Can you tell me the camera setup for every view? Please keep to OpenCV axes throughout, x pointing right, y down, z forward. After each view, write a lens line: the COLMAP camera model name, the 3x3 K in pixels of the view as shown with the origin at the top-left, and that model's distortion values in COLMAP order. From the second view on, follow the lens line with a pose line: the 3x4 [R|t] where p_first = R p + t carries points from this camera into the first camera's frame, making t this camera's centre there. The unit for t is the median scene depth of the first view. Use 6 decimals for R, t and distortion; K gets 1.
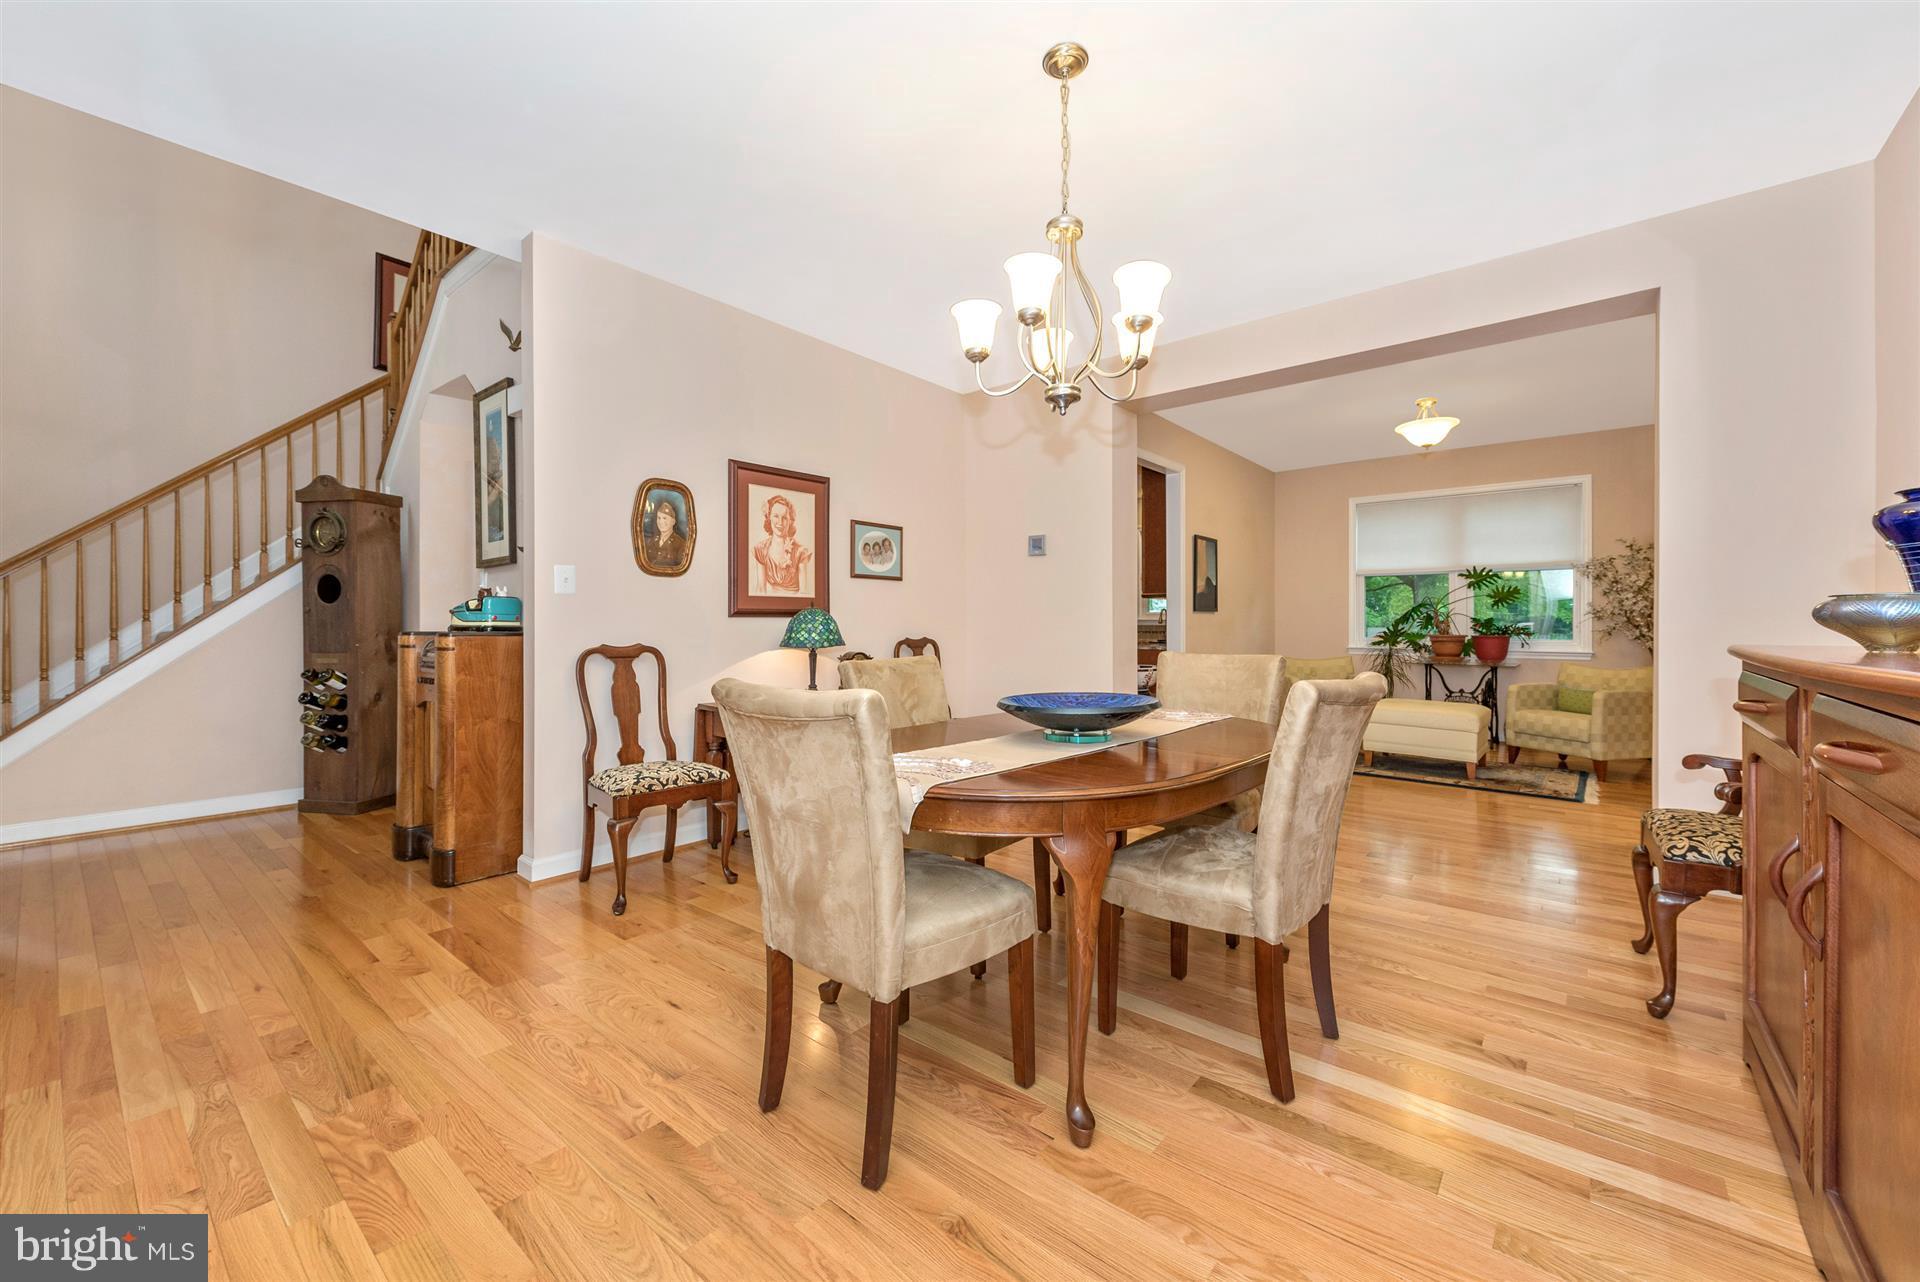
lens RADIAL K [[767.9, 0, 946.5], [0, 767.9, 635.7], [0, 0, 1]] dist [0.012068, -0.002619]
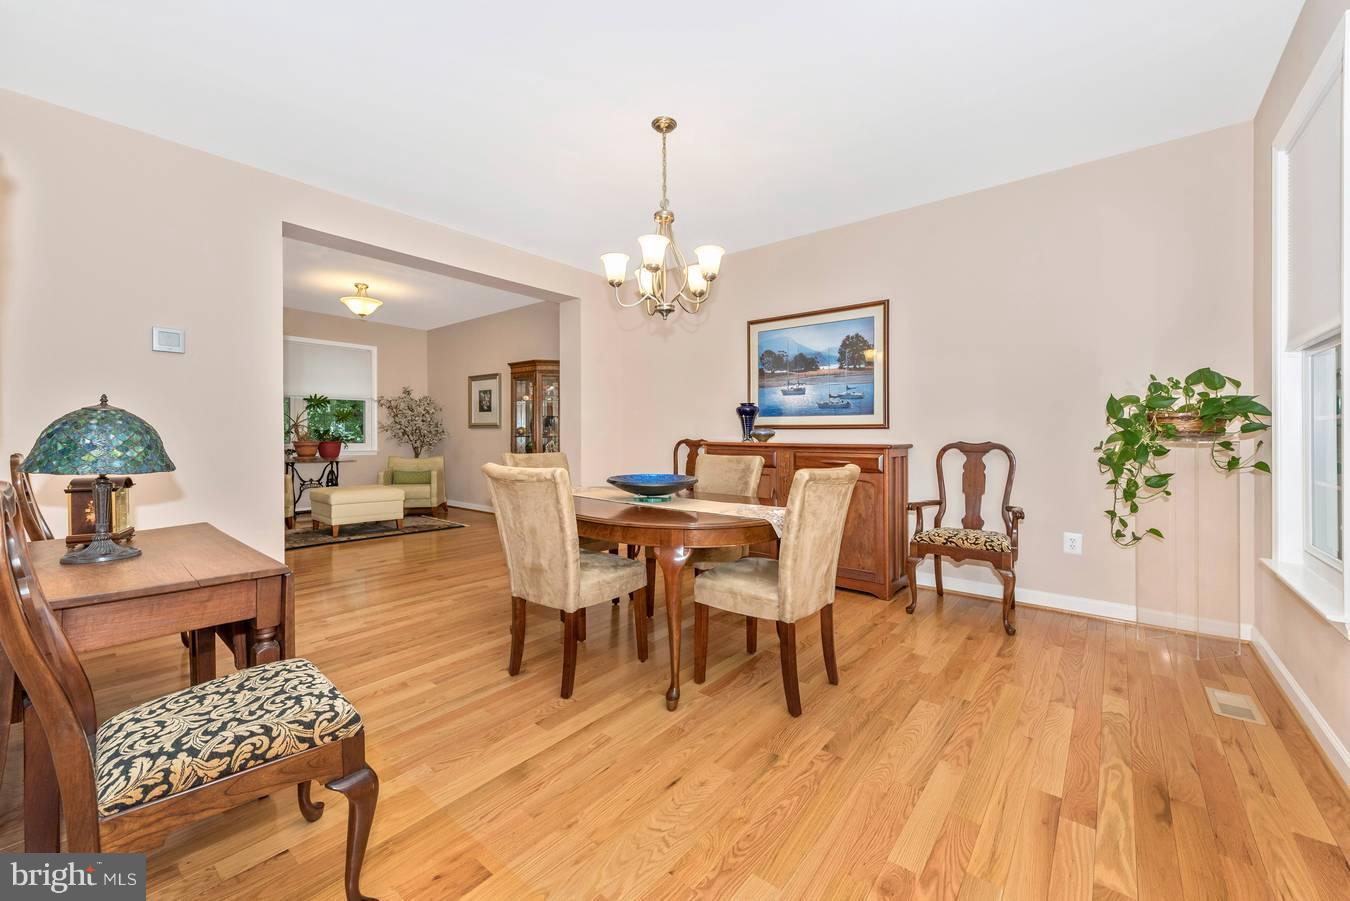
lens RADIAL K [[540.0, 0, 687.9], [0, 540.0, 429.9], [0, 0, 1]] dist [0.012068, -0.002619]
pose [[-0.036135, 0.008847, 0.999308, -1.072490], [0.010947, 0.999904, -0.008457, -0.016549], [-0.999287, 0.010634, -0.036229, 0.948586]]
